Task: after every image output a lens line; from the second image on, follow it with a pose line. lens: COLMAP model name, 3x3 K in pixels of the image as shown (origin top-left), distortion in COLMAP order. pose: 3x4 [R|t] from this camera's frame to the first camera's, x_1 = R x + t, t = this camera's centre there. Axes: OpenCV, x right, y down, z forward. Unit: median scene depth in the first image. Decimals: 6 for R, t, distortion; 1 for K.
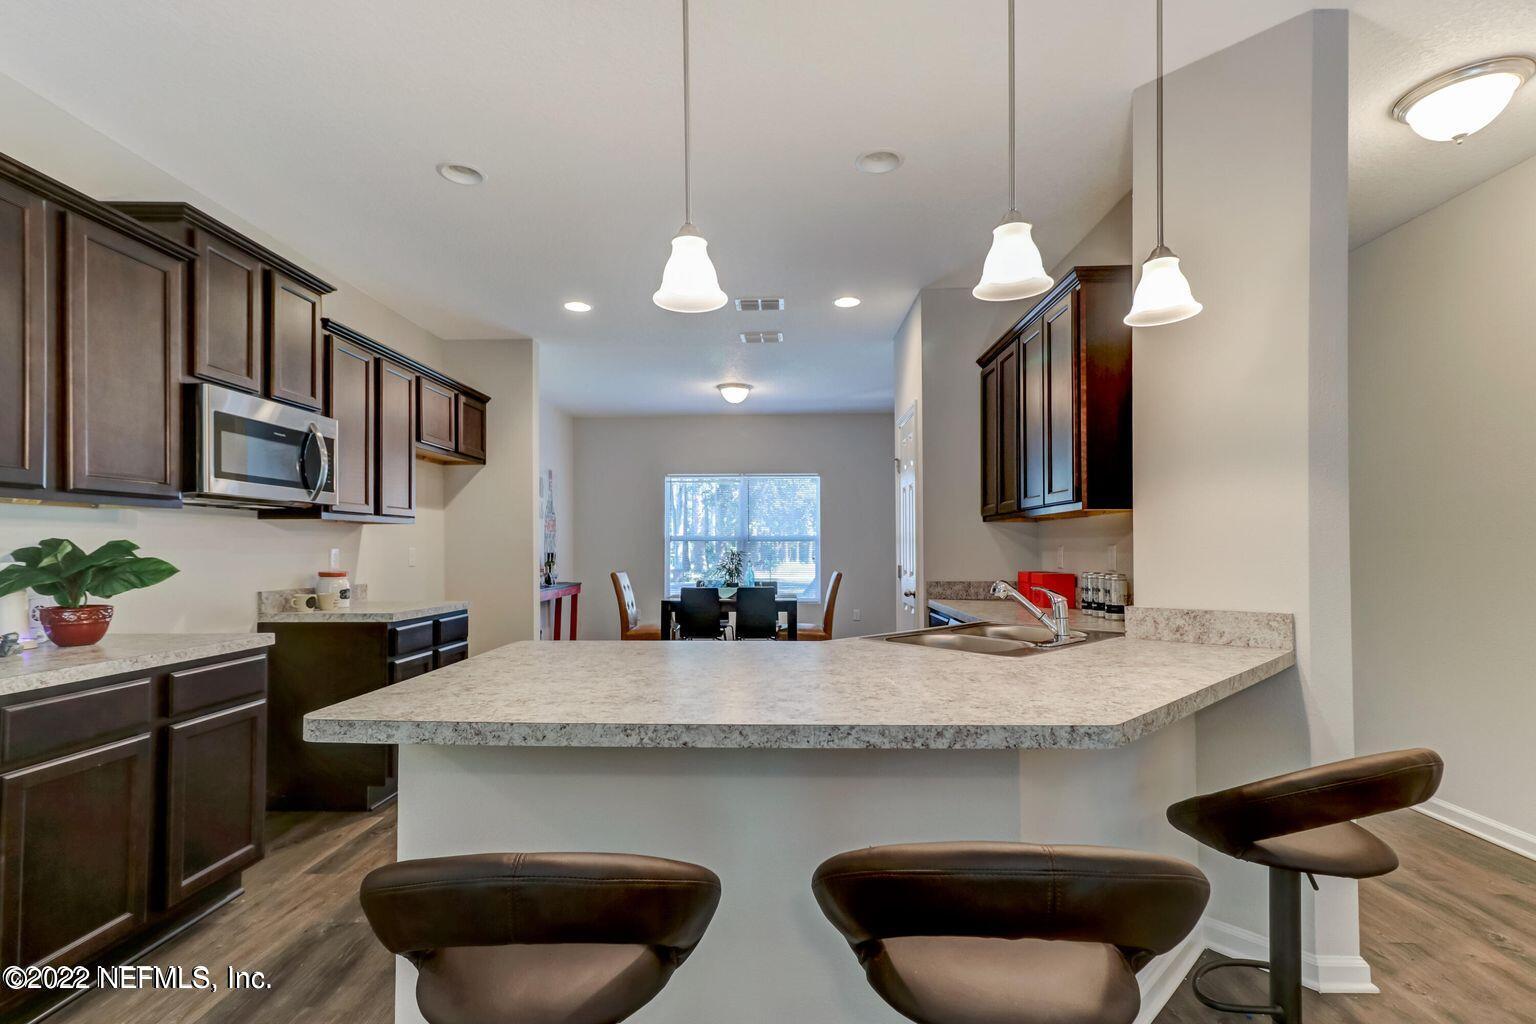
lens RADIAL K [[715.9, 0, 764.2], [0, 715.9, 541.6], [0, 0, 1]] dist [0.013959, 0.000227]
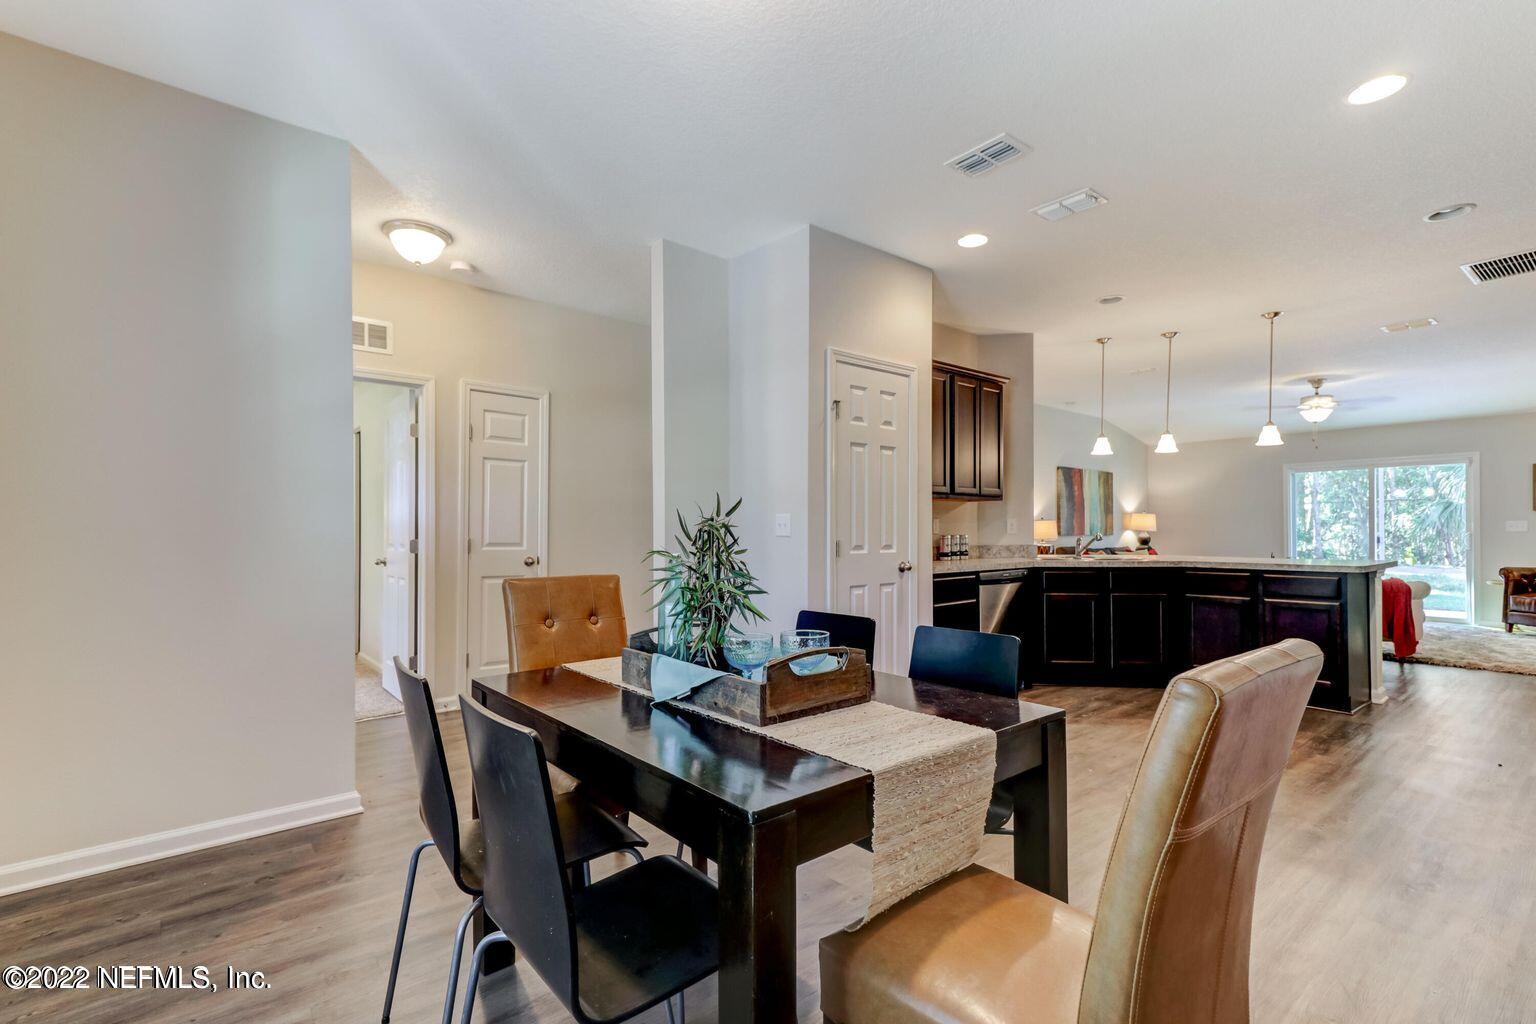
lens RADIAL K [[720.0, 0, 761.8], [0, 720.0, 528.2], [0, 0, 1]] dist [0.021833, 0.000130]
pose [[-0.666570, 0.004570, 0.745428, -0.485219], [-0.002221, 0.999965, -0.008116, 0.039143], [-0.745439, -0.007066, -0.666536, 2.295042]]
